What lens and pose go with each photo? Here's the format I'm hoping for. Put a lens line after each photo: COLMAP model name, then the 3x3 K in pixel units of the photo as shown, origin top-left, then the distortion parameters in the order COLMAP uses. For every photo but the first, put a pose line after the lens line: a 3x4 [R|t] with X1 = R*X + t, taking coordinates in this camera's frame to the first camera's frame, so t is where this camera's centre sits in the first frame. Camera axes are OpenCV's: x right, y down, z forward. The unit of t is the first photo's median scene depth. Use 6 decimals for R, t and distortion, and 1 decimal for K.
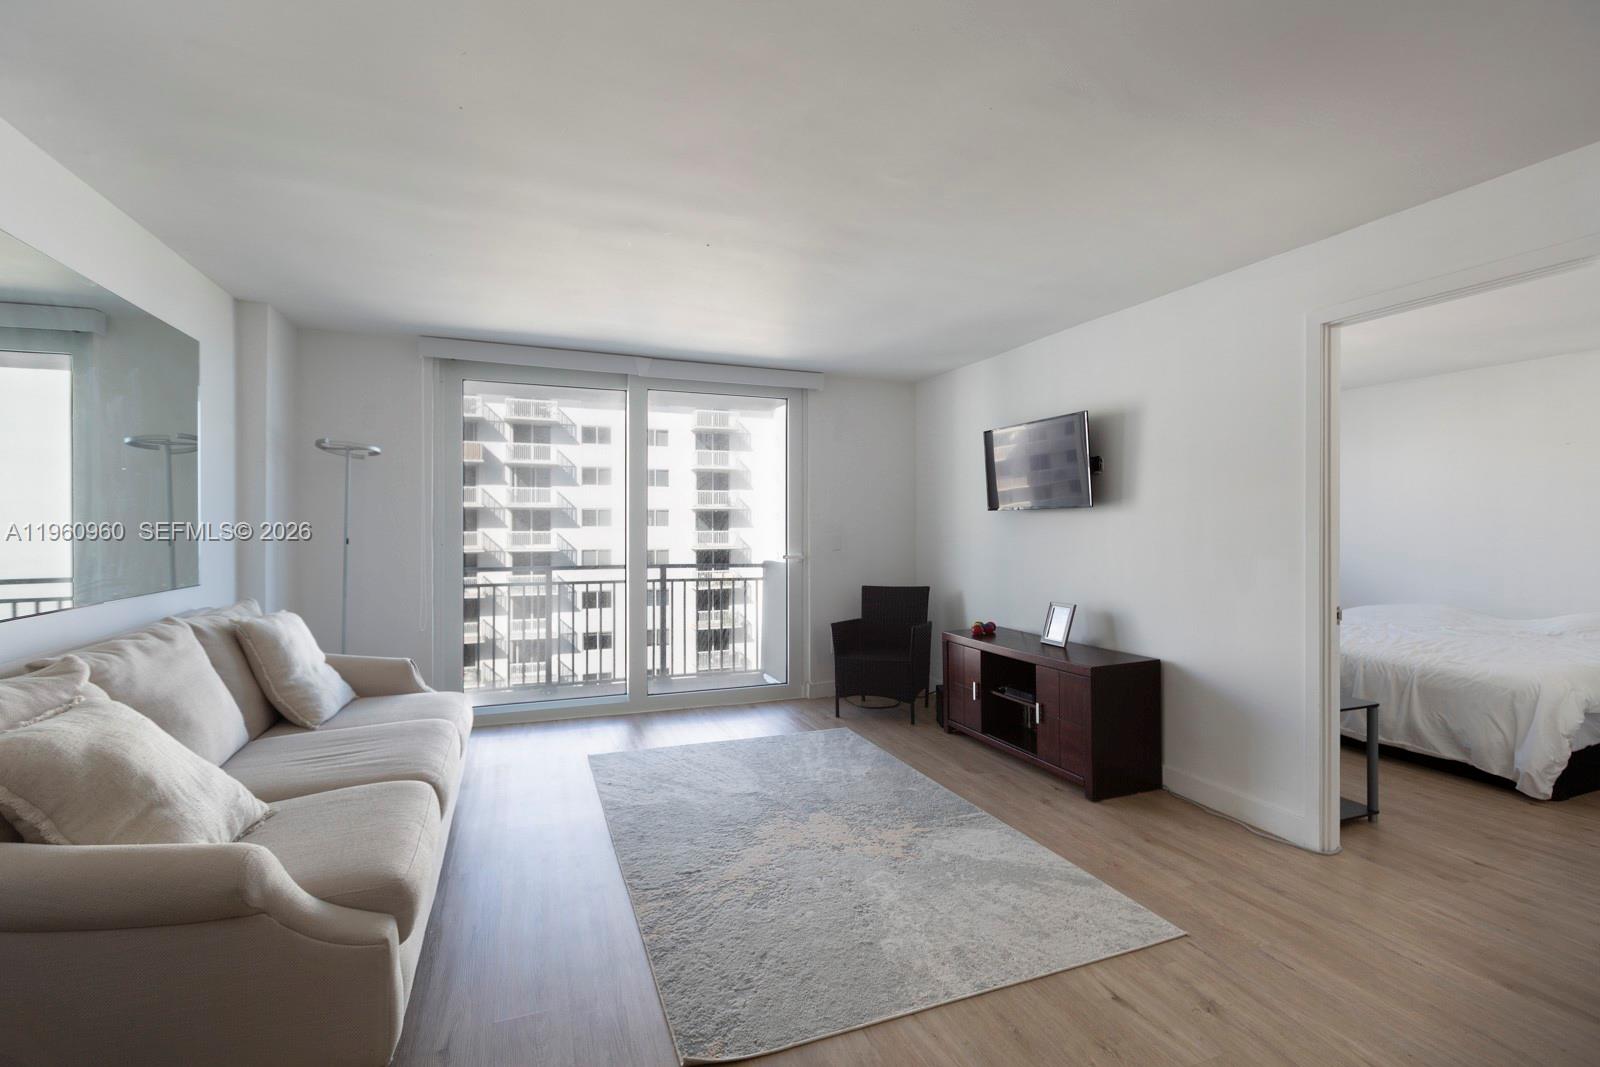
lens RADIAL K [[740.8, 0, 840.8], [0, 740.8, 528.1], [0, 0, 1]] dist [0.000498, -0.003226]
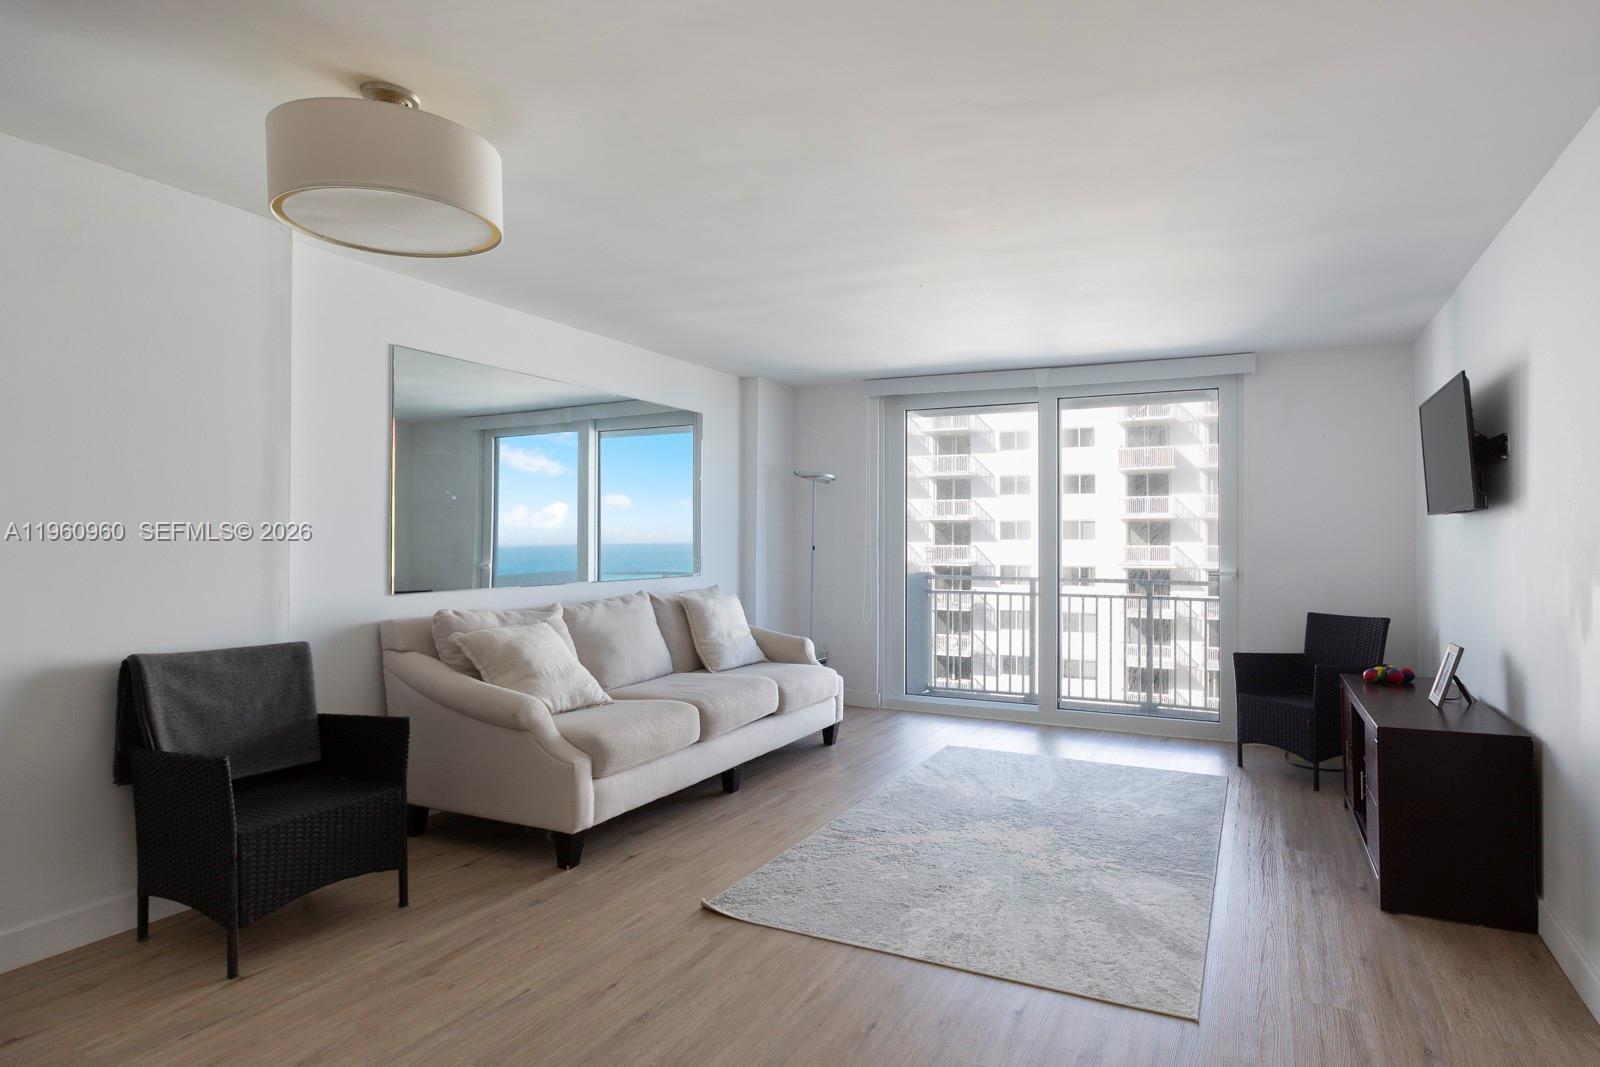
lens RADIAL K [[878.2, 0, 869.8], [0, 878.2, 529.7], [0, 0, 1]] dist [-0.002424, 0.001408]
pose [[0.680768, -0.005949, -0.732475, 0.544121], [-0.004677, 0.999911, -0.012468, 0.004697], [0.732484, 0.011913, 0.680680, 0.027196]]
